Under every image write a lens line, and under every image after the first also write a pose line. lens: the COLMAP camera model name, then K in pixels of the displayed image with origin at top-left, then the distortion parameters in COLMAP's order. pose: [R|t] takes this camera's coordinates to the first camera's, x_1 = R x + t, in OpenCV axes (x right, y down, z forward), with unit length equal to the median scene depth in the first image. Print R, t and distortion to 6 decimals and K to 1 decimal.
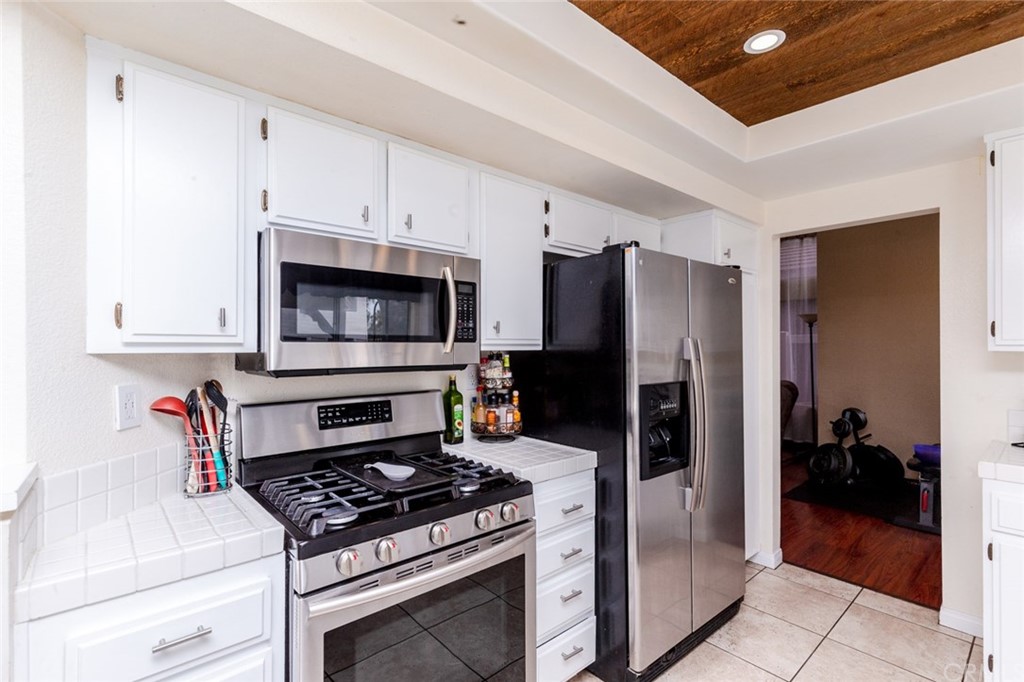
lens RADIAL K [[480.8, 0, 511.1], [0, 480.8, 347.2], [0, 0, 1]] dist [0.008860, -0.000782]
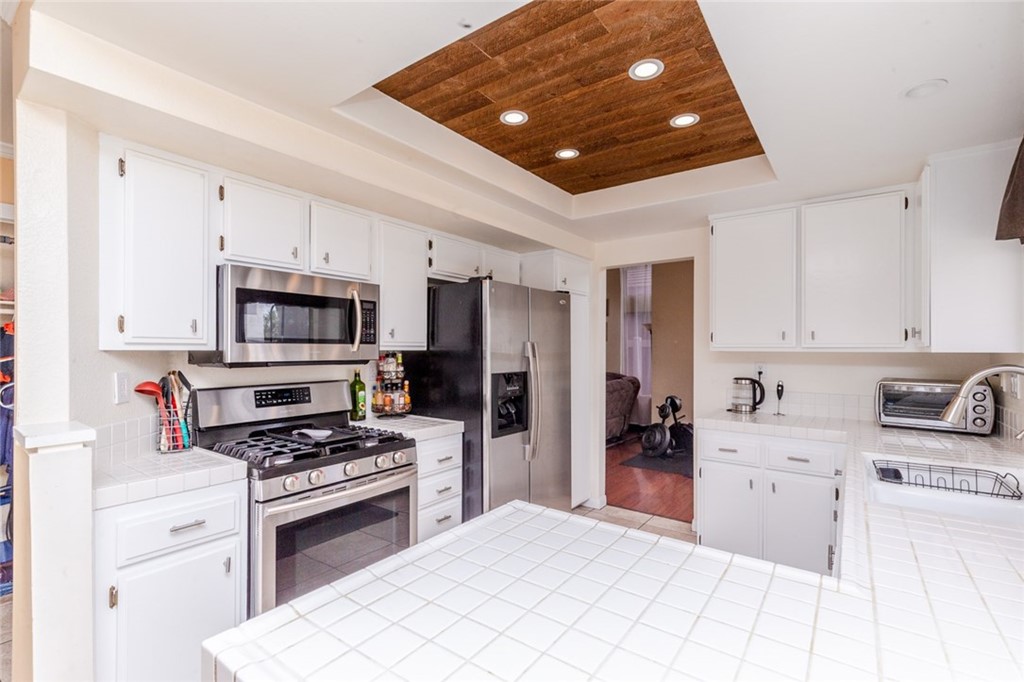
lens RADIAL K [[465.3, 0, 513.2], [0, 465.3, 347.0], [0, 0, 1]] dist [0.007630, -0.000516]
pose [[0.976790, 0.003045, 0.214178, 0.027182], [-0.001436, 0.999970, -0.007668, 0.008221], [-0.214194, 0.007183, 0.976765, -0.411635]]
